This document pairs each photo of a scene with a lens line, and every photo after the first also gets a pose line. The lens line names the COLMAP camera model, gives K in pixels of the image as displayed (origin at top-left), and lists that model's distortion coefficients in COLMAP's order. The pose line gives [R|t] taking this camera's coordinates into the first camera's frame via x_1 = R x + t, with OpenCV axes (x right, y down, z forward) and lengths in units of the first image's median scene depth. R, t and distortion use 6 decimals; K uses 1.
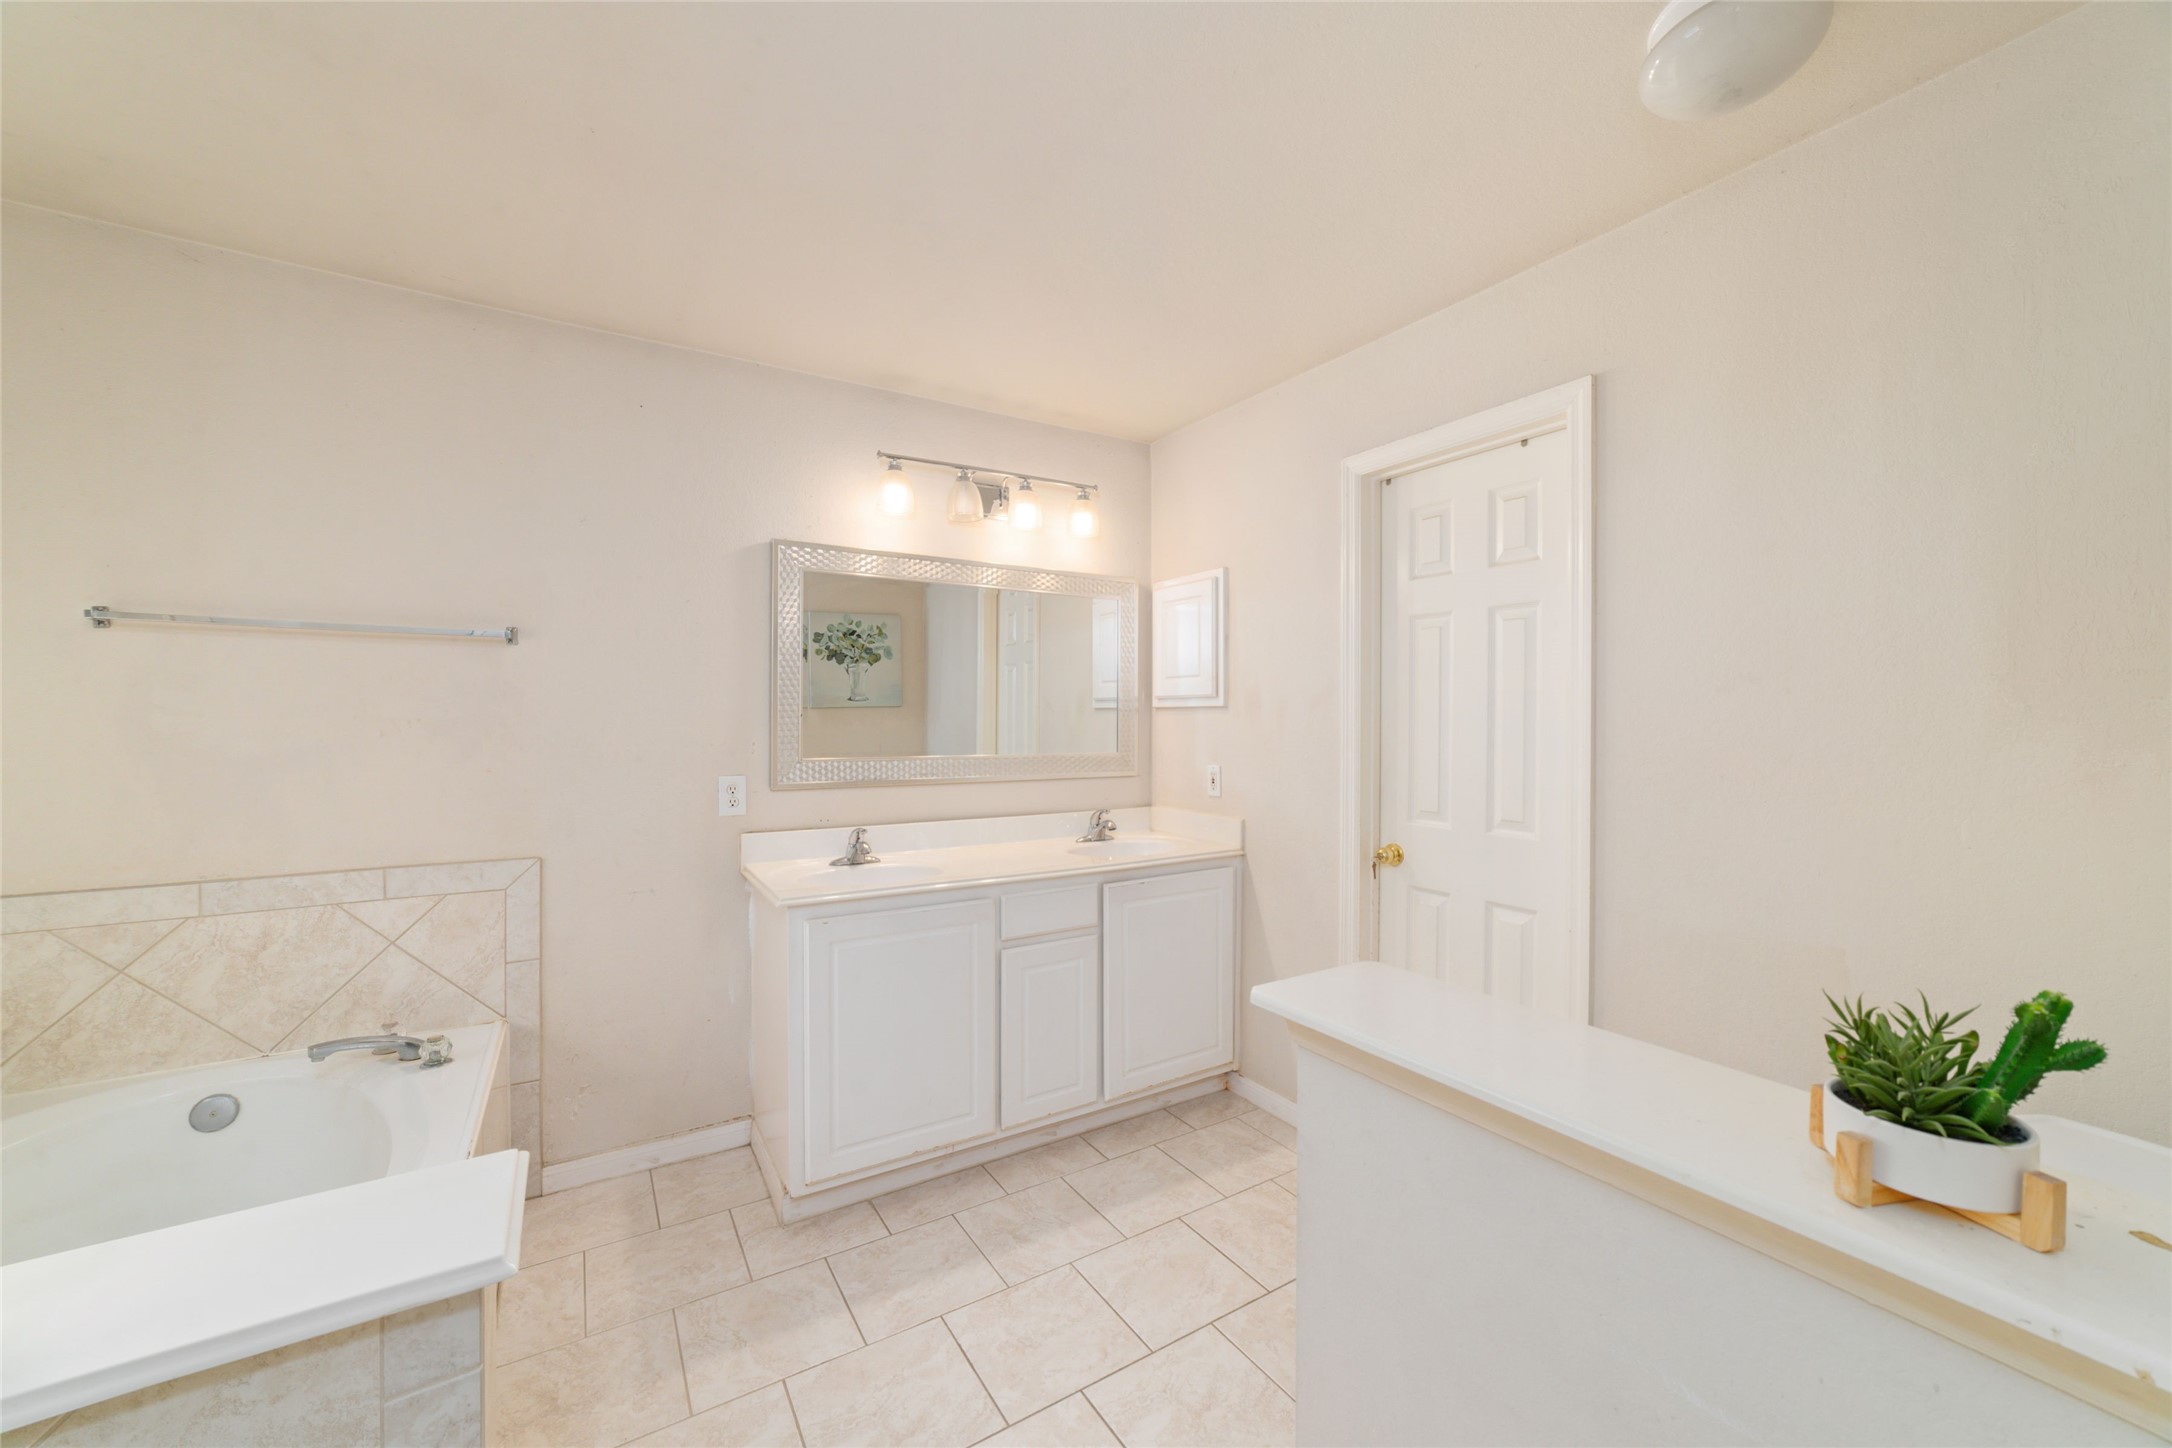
lens RADIAL K [[822.0, 0, 1087.1], [0, 822.0, 720.1], [0, 0, 1]] dist [-0.023271, 0.009295]
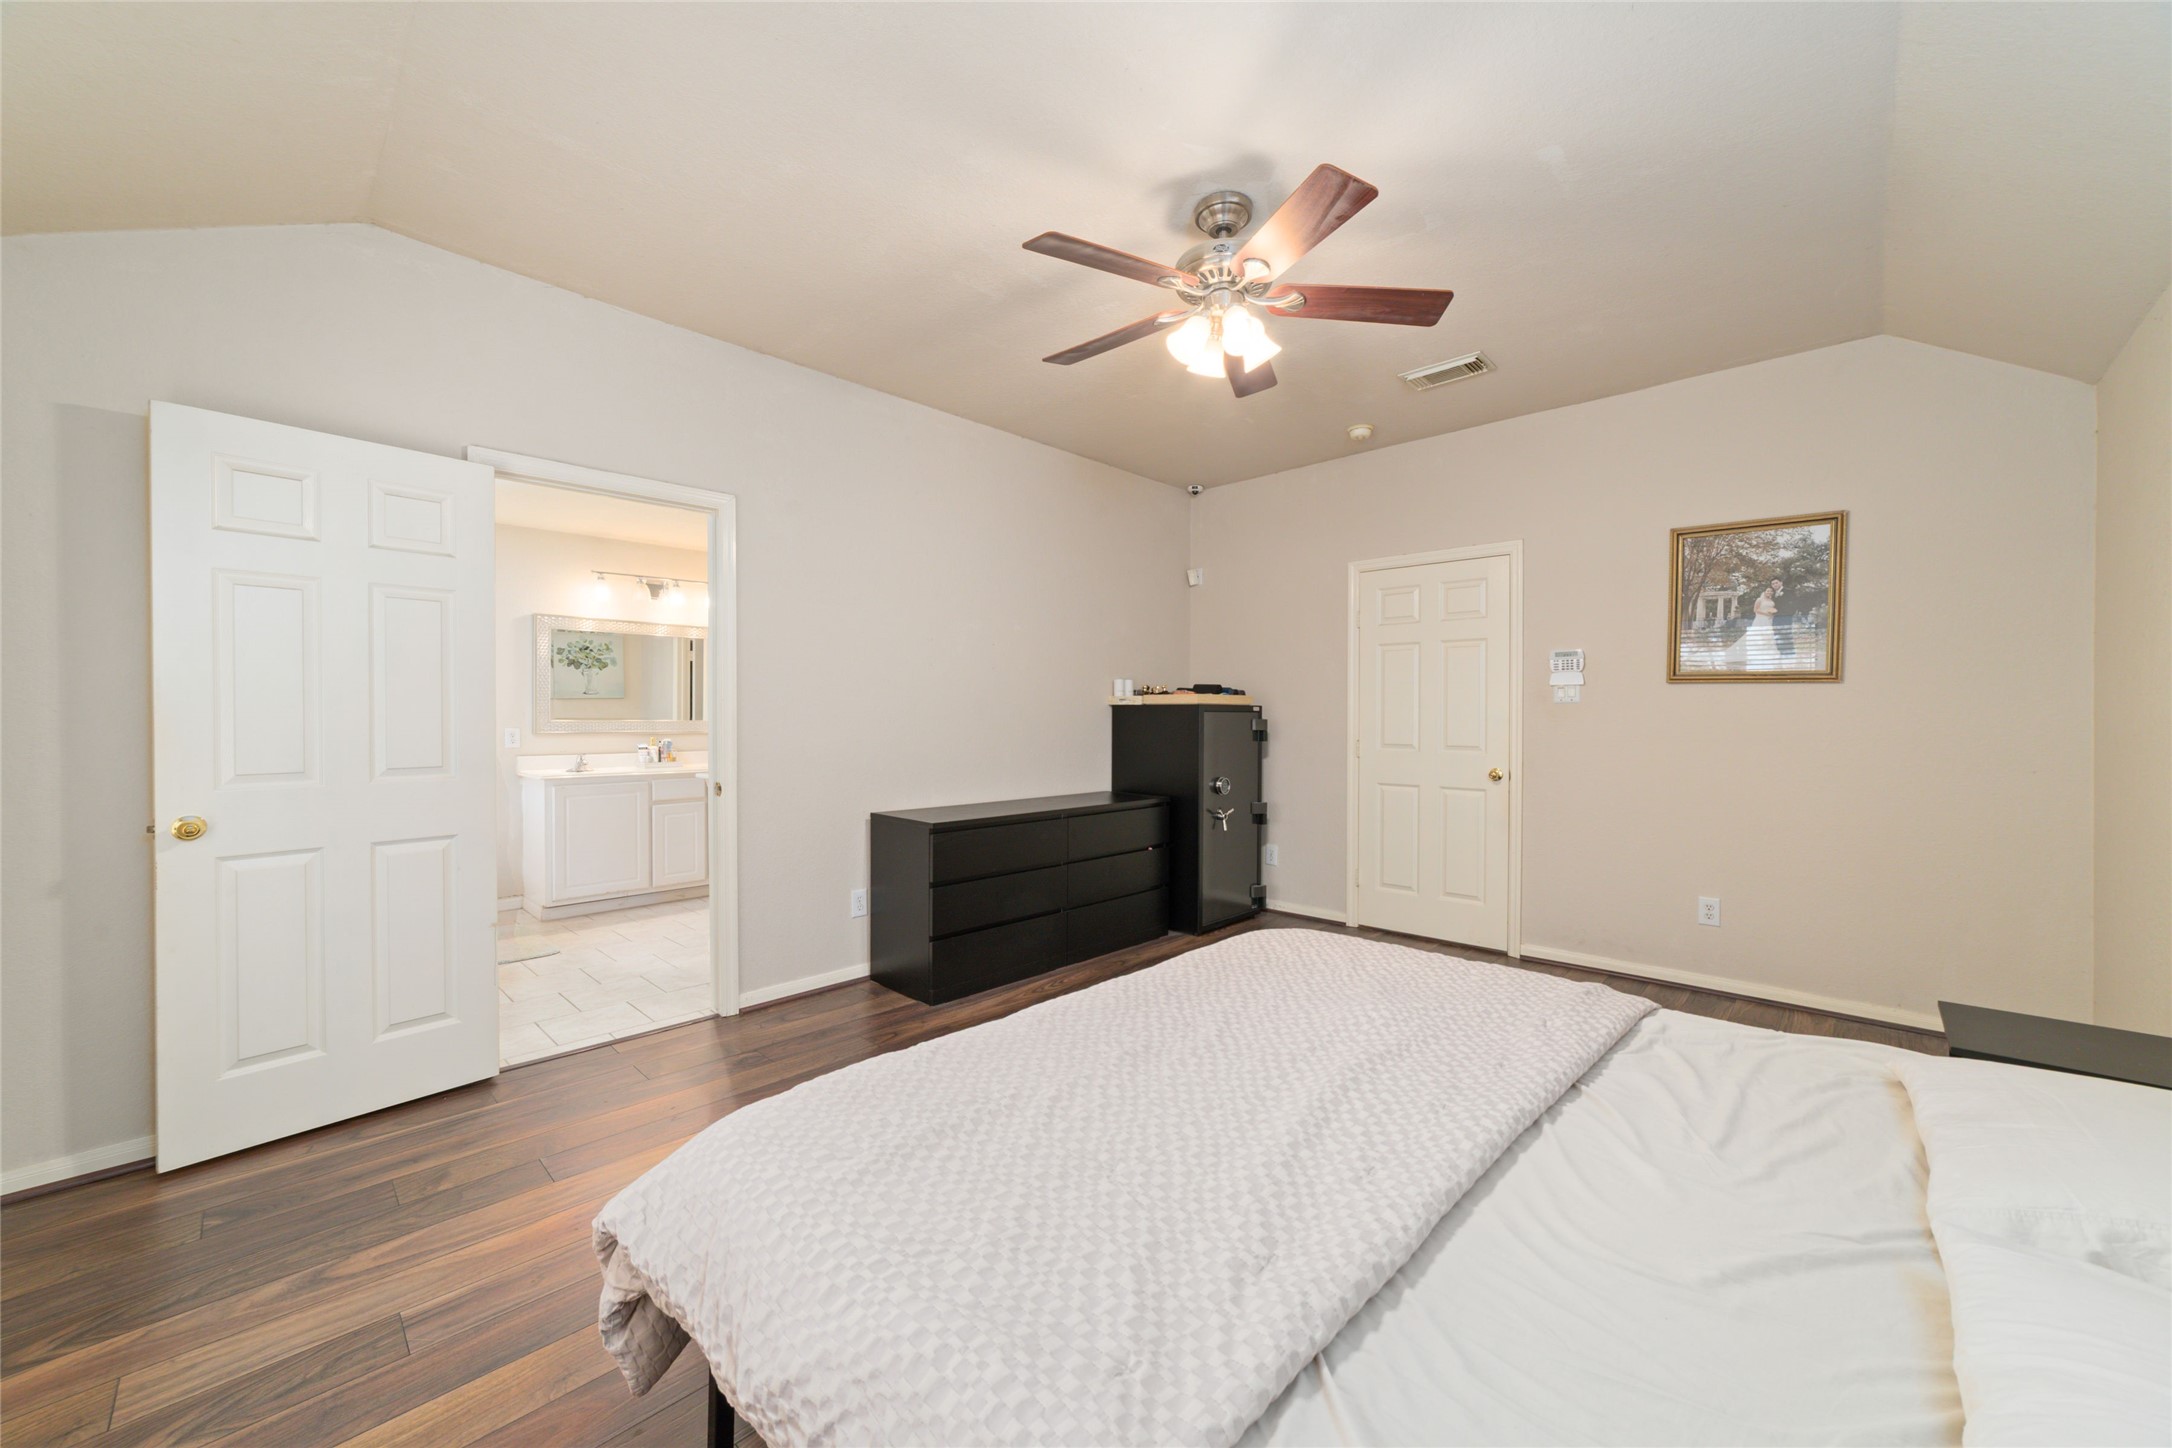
lens RADIAL K [[822.0, 0, 1087.1], [0, 822.0, 720.1], [0, 0, 1]] dist [-0.023271, 0.009295]
pose [[0.968288, -0.000475, 0.249834, 0.381723], [-0.000022, 0.999998, 0.001987, 0.036227], [-0.249835, -0.001929, 0.968287, -1.127921]]
